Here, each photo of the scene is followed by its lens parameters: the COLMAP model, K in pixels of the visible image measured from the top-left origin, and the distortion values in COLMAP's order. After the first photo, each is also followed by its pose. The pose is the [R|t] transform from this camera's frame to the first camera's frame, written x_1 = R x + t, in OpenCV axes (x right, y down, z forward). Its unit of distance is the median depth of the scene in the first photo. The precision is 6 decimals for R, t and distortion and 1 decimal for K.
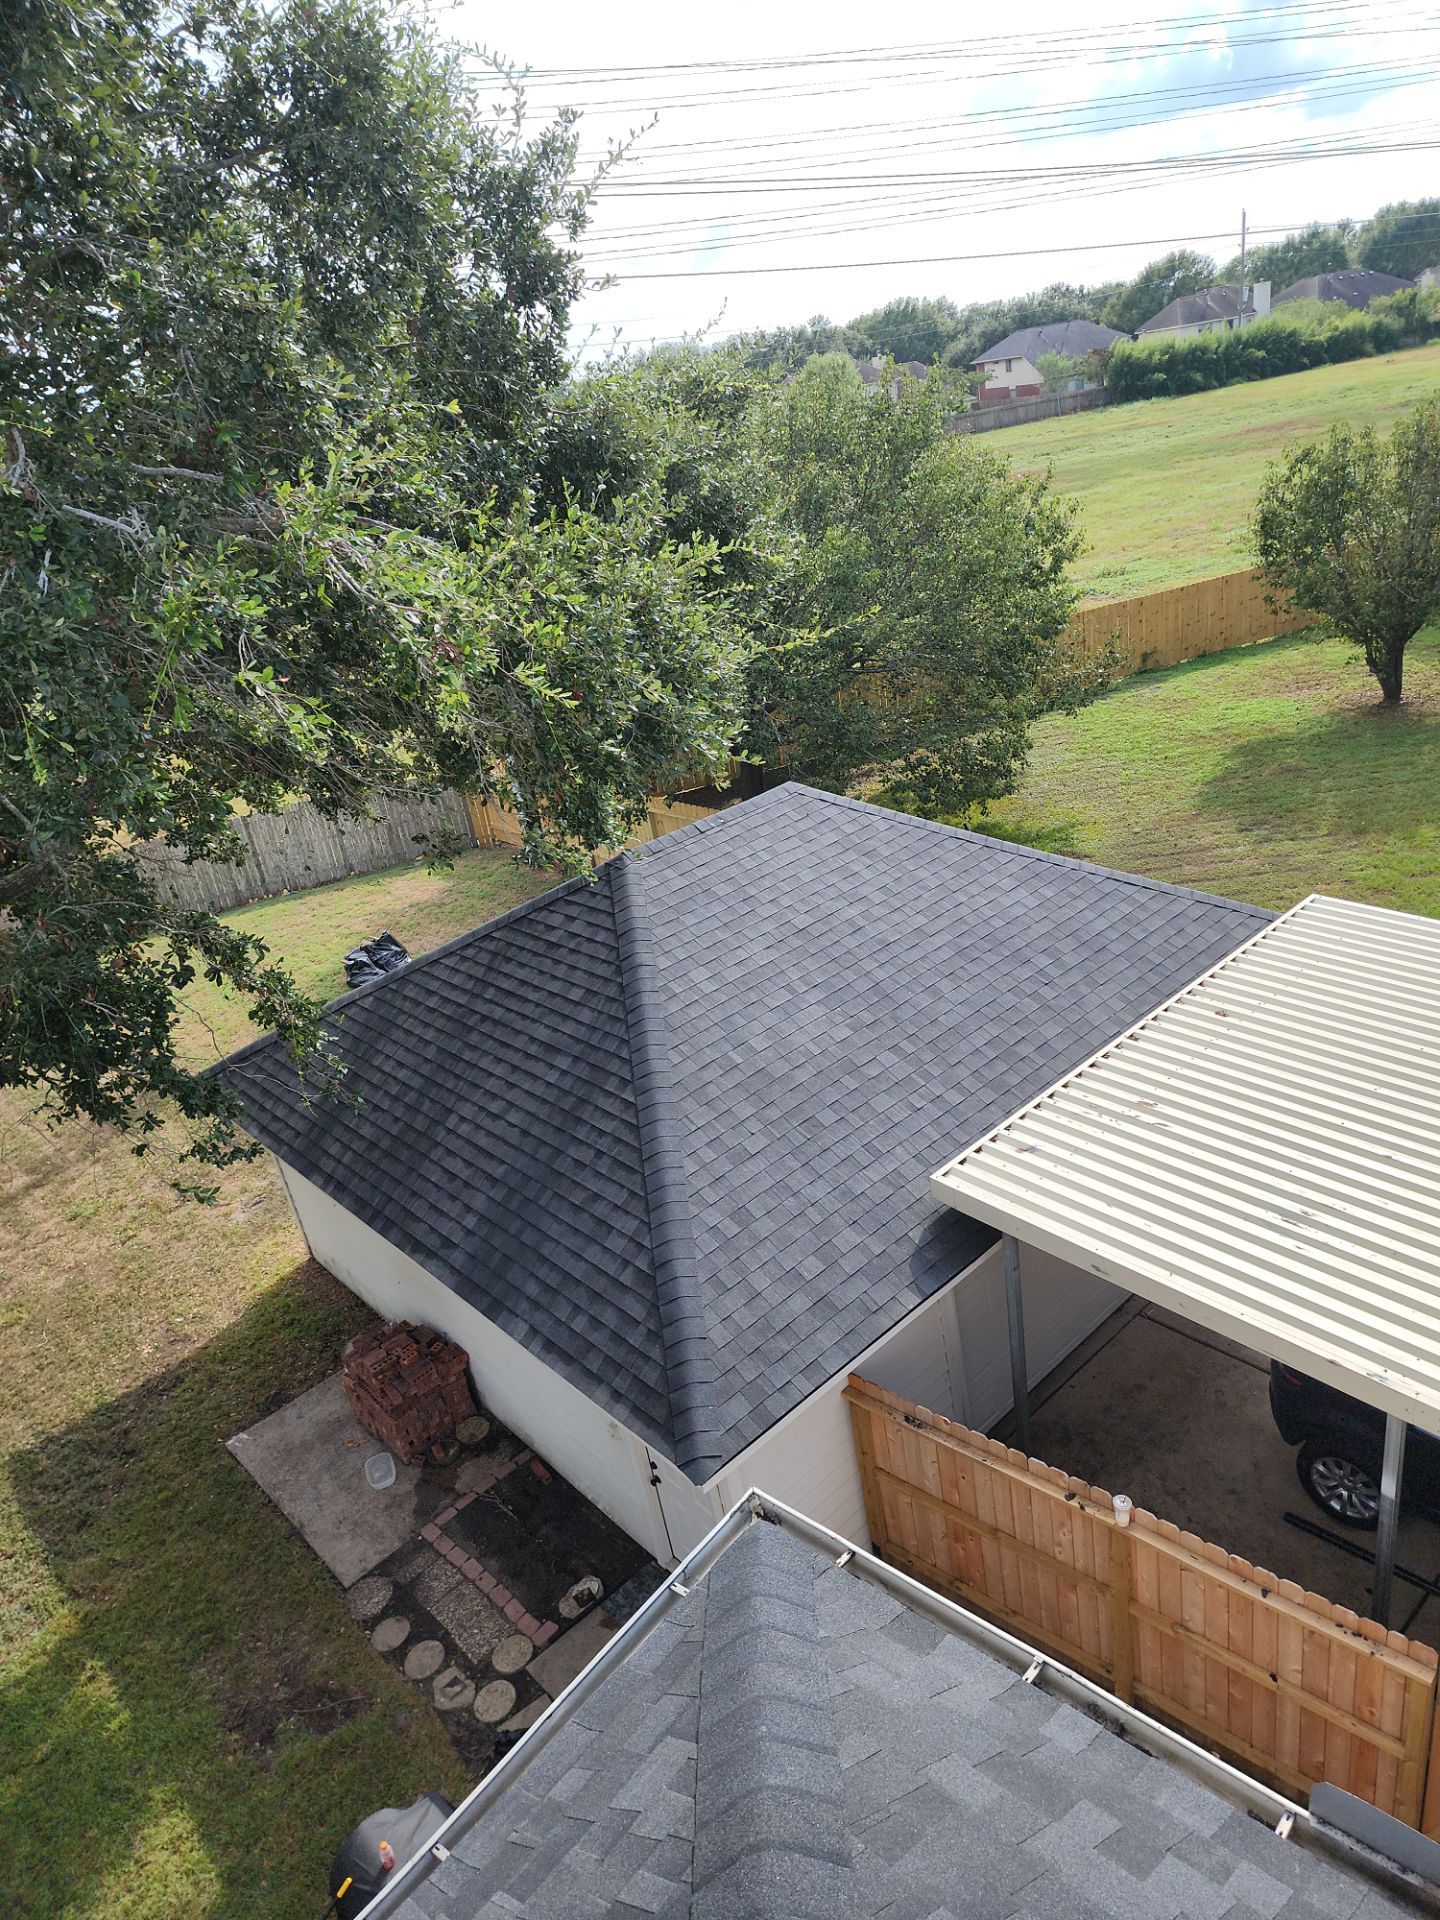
lens RADIAL K [[1299.1, 0, 740.9], [0, 1299.1, 936.7], [0, 0, 1]] dist [0.080615, -0.069491]
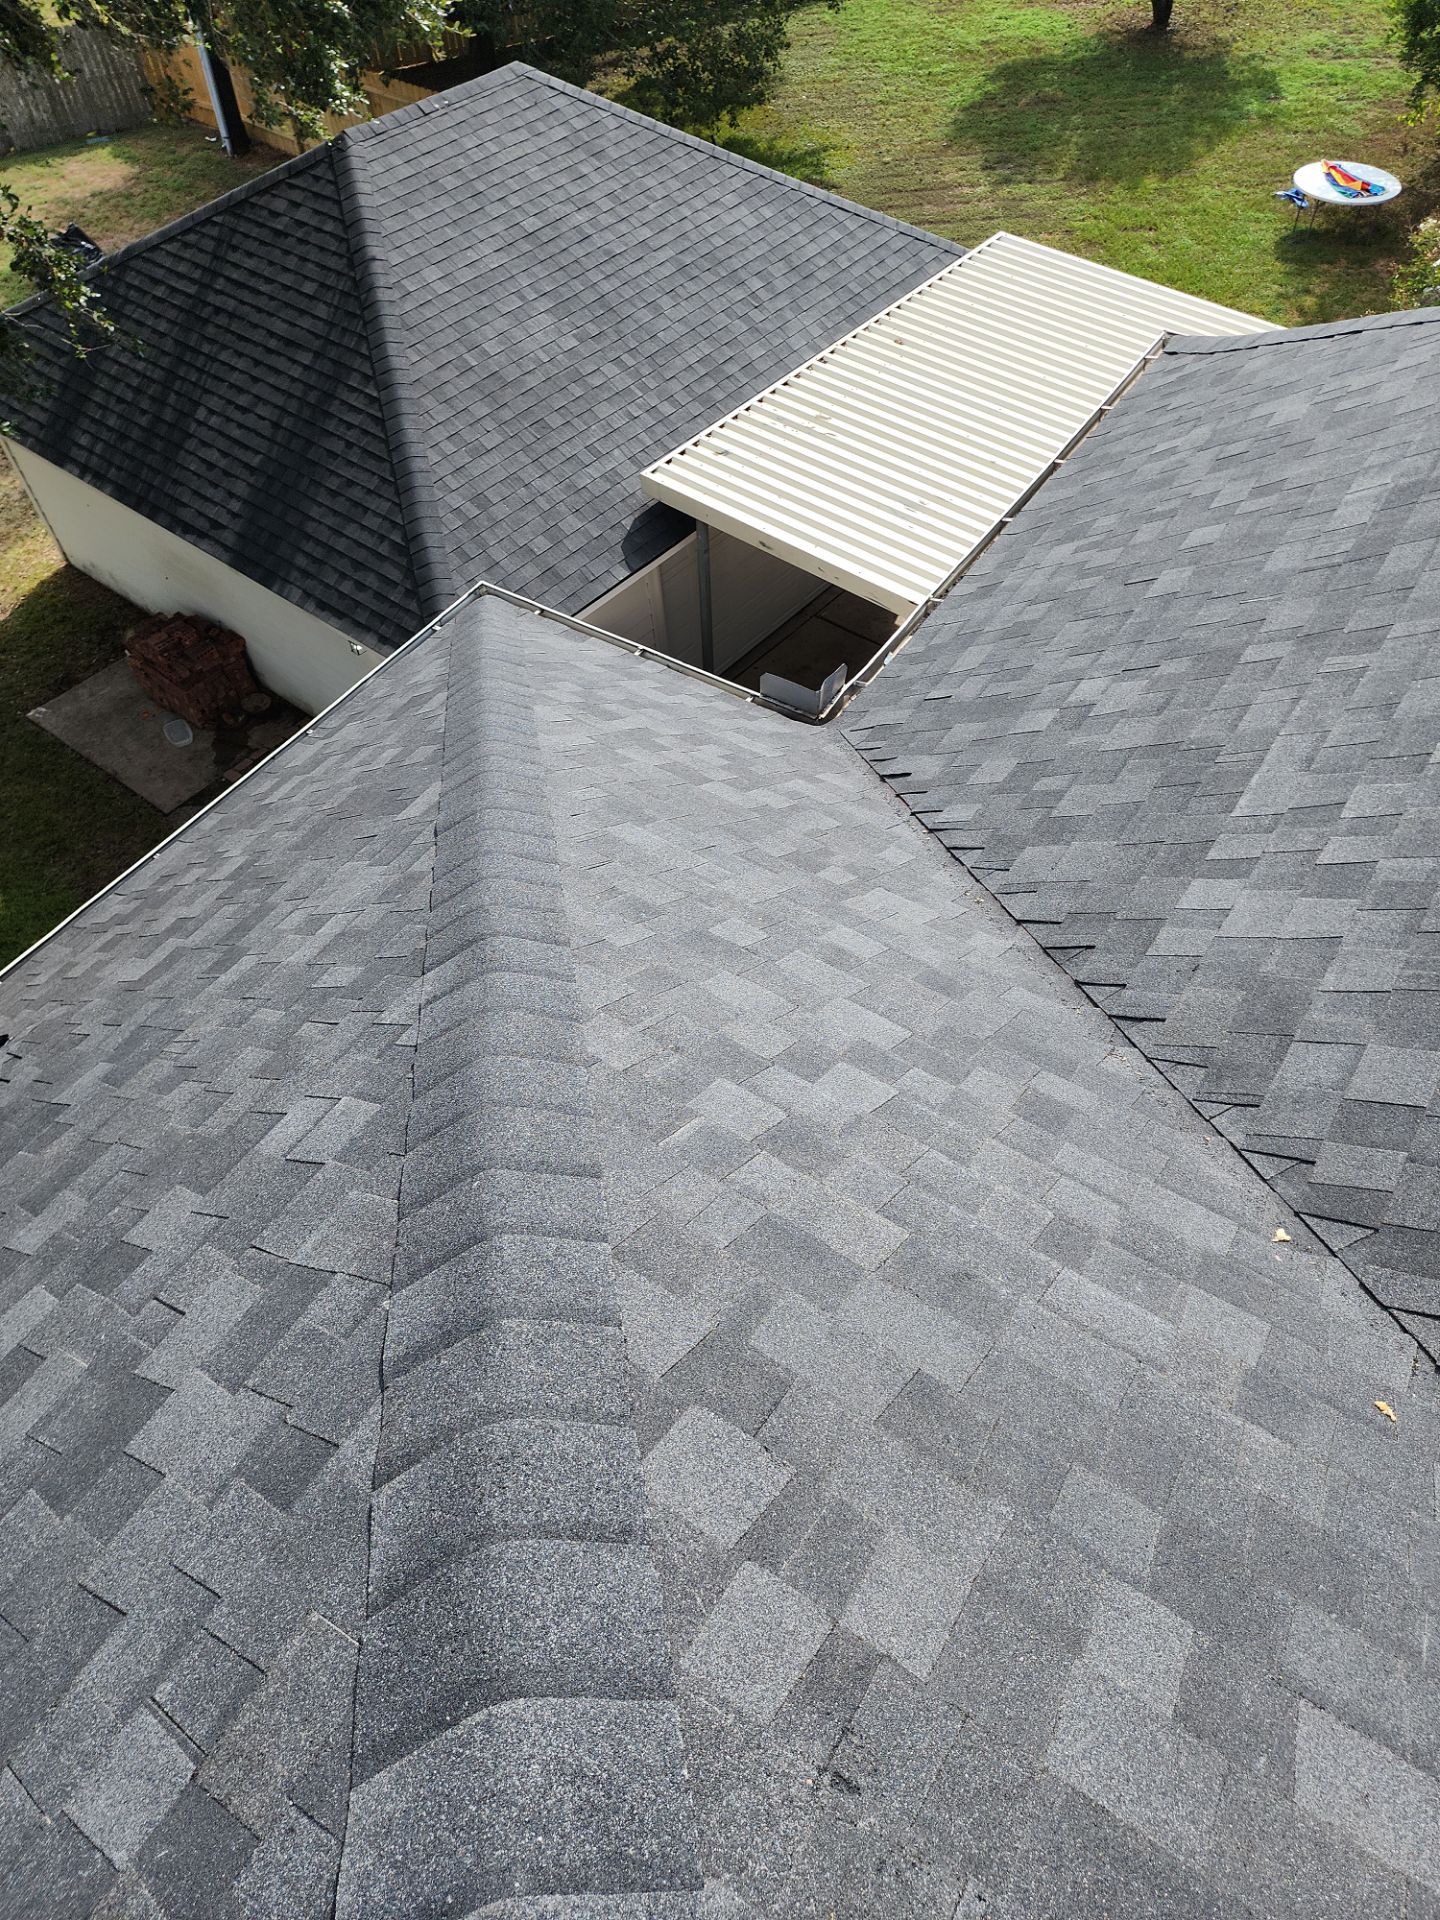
lens RADIAL K [[1299.1, 0, 757.0], [0, 1299.1, 942.3], [0, 0, 1]] dist [0.080615, -0.069491]
pose [[0.982014, -0.031846, 0.186103, 0.009867], [-0.053909, 0.897350, 0.438016, 0.030187], [-0.180949, -0.440170, 0.879493, -0.222303]]
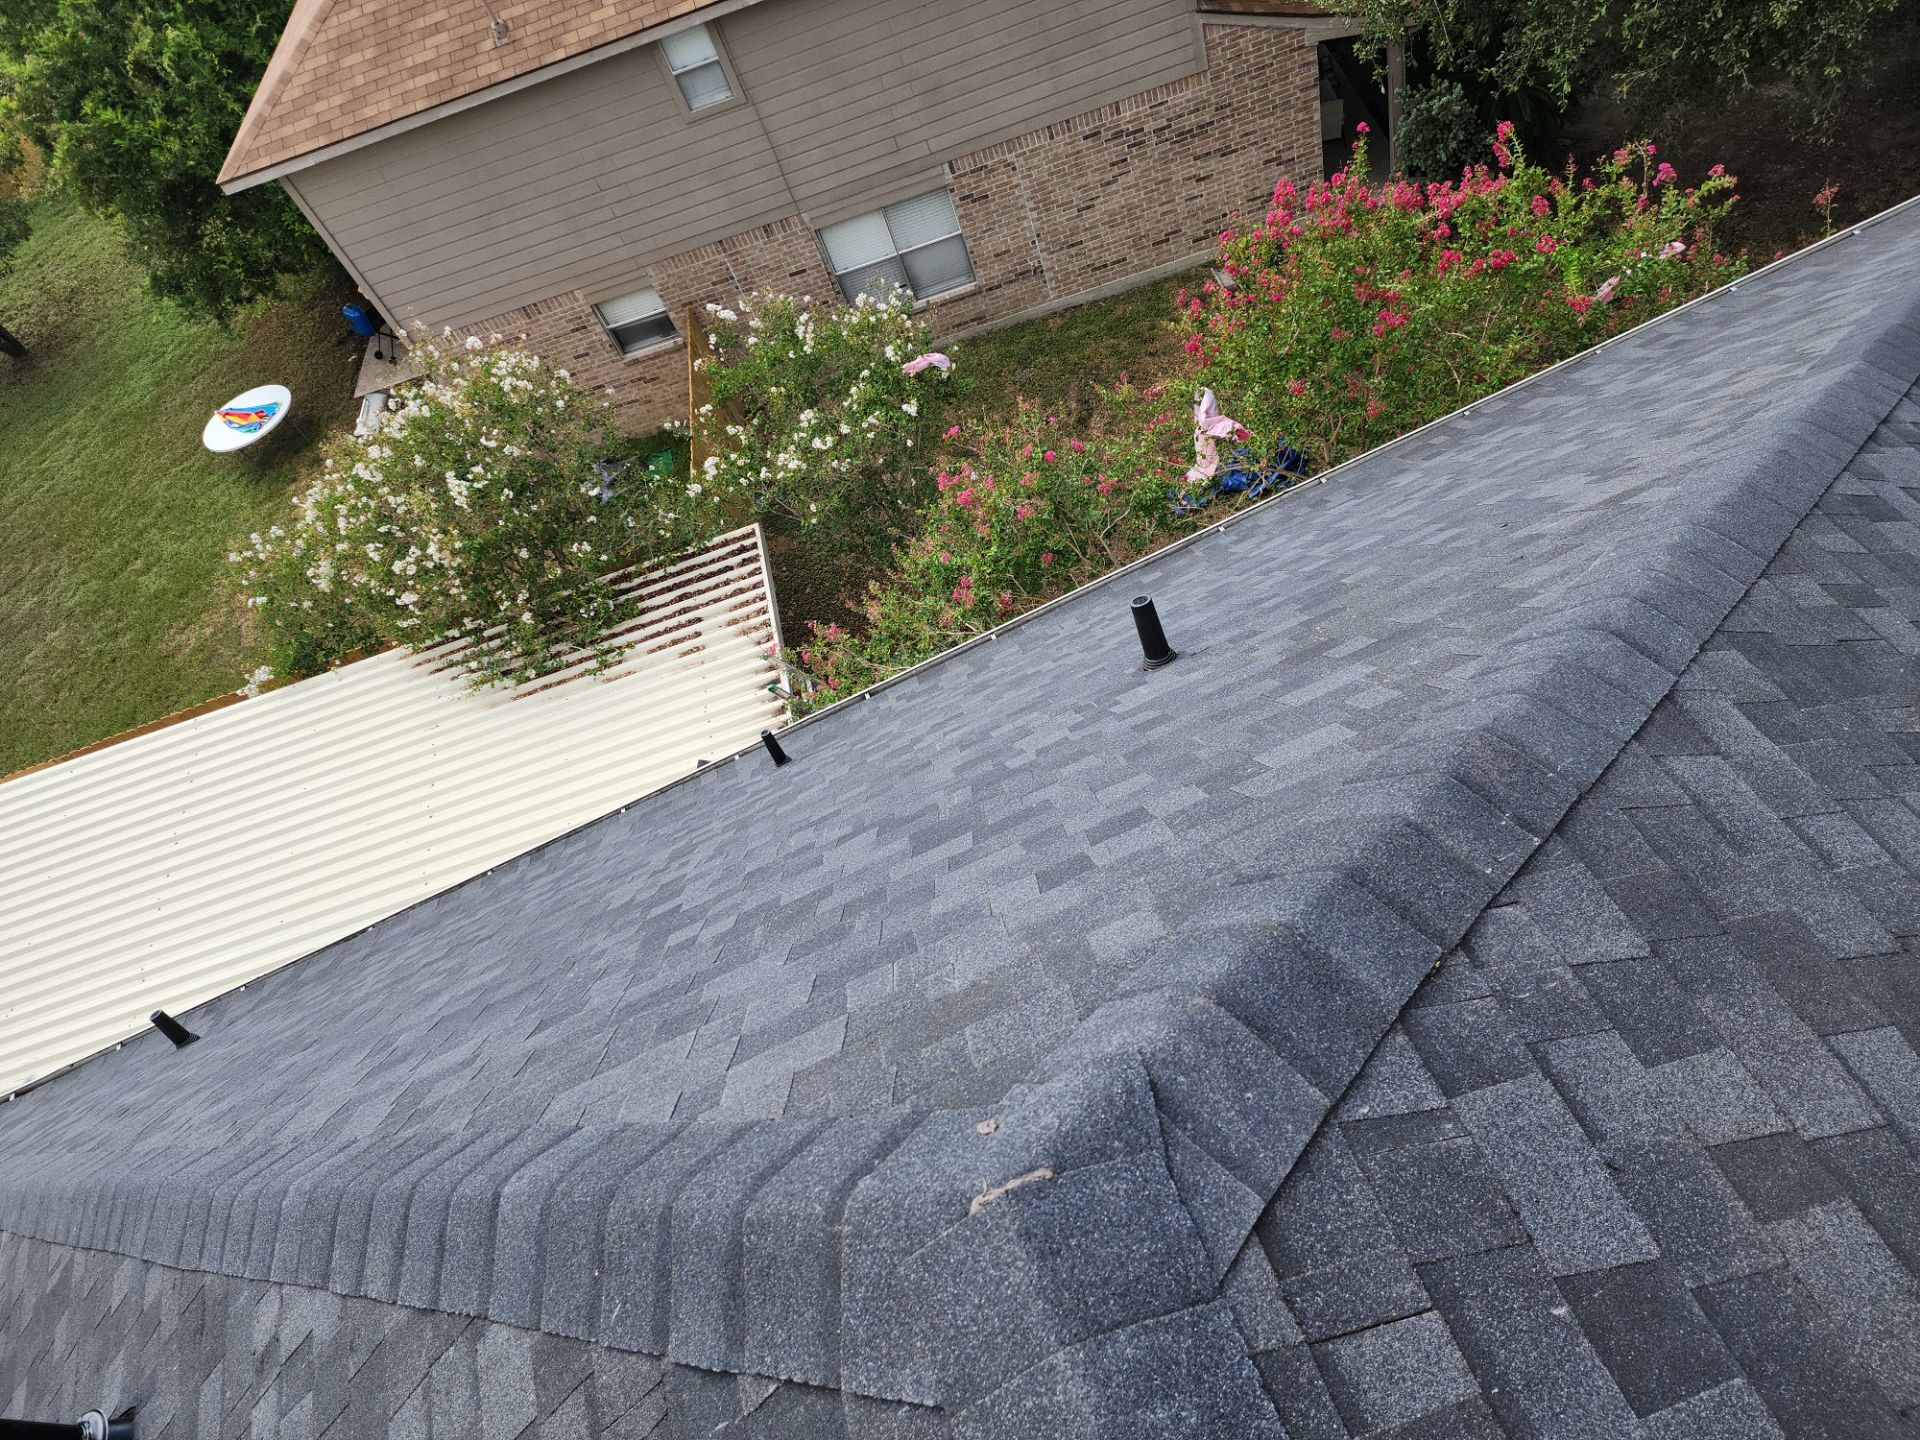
lens RADIAL K [[1299.1, 0, 973.2], [0, 1299.1, 719.3], [0, 0, 1]] dist [0.080615, -0.069491]
pose [[0.508323, -0.686196, 0.520329, 0.406024], [0.526365, 0.725782, 0.442923, -0.122840], [-0.681577, 0.048735, 0.730122, -0.382643]]
